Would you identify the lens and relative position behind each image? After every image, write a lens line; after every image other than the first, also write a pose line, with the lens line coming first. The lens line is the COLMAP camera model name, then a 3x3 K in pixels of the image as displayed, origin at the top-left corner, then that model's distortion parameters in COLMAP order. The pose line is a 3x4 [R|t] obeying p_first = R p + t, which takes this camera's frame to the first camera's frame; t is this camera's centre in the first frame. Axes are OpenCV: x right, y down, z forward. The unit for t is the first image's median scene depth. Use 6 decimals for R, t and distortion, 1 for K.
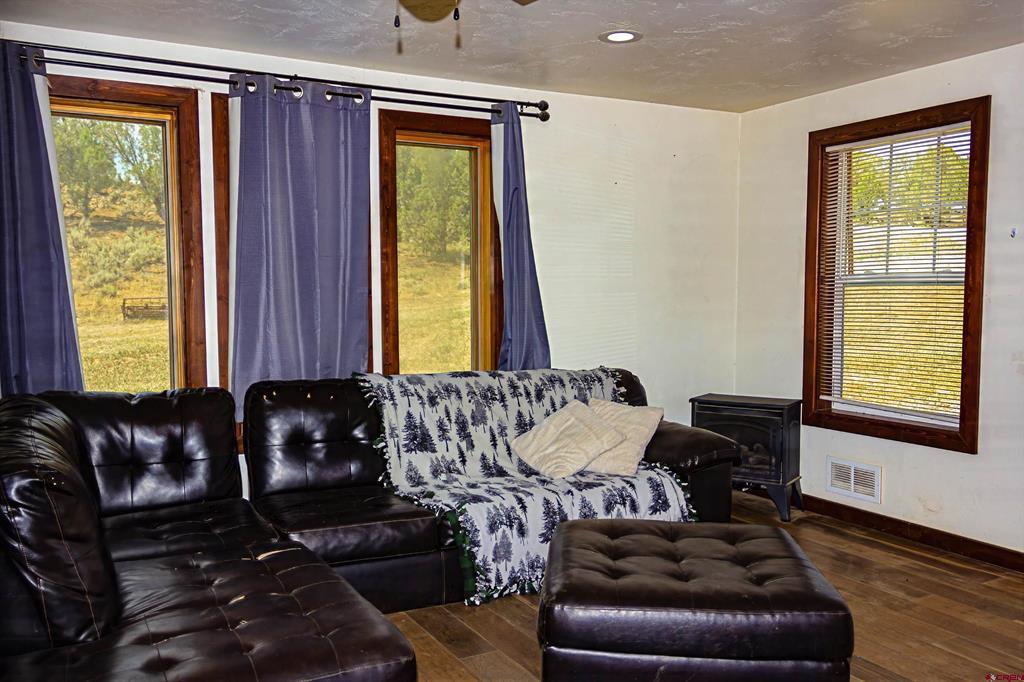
lens RADIAL K [[849.4, 0, 512.0], [0, 849.4, 341.0], [0, 0, 1]] dist [0.007770, 0.000820]
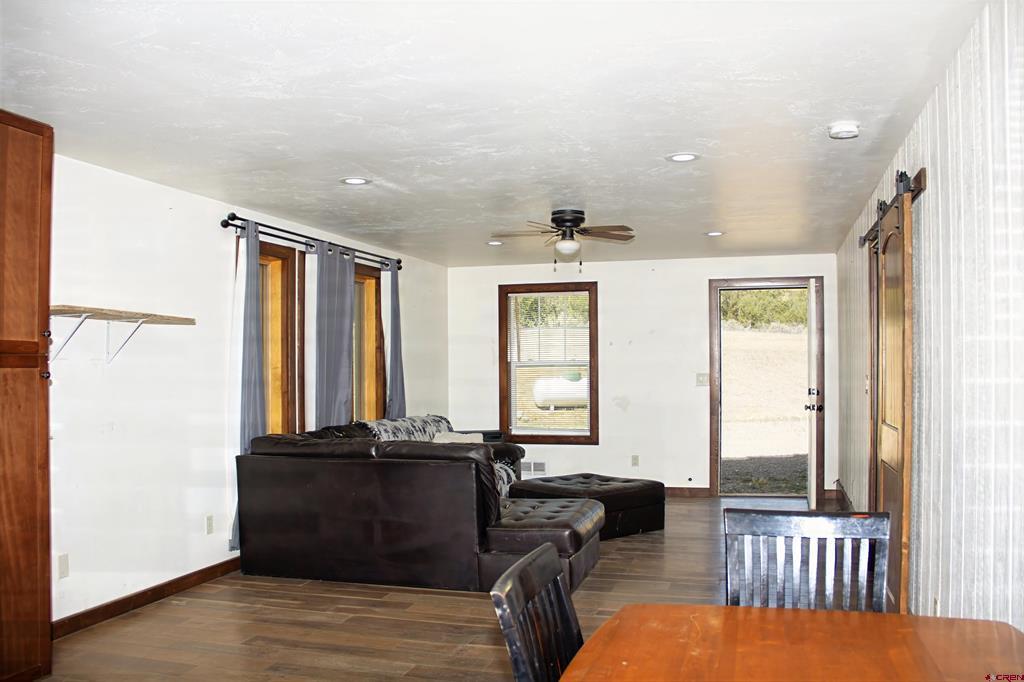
lens RADIAL K [[849.4, 0, 512.0], [0, 849.4, 341.0], [0, 0, 1]] dist [0.007770, 0.000820]
pose [[0.719180, 0.019012, 0.694564, -1.051447], [0.039244, 0.996918, -0.067924, 0.006055], [-0.693715, 0.076107, 0.716218, -0.382882]]
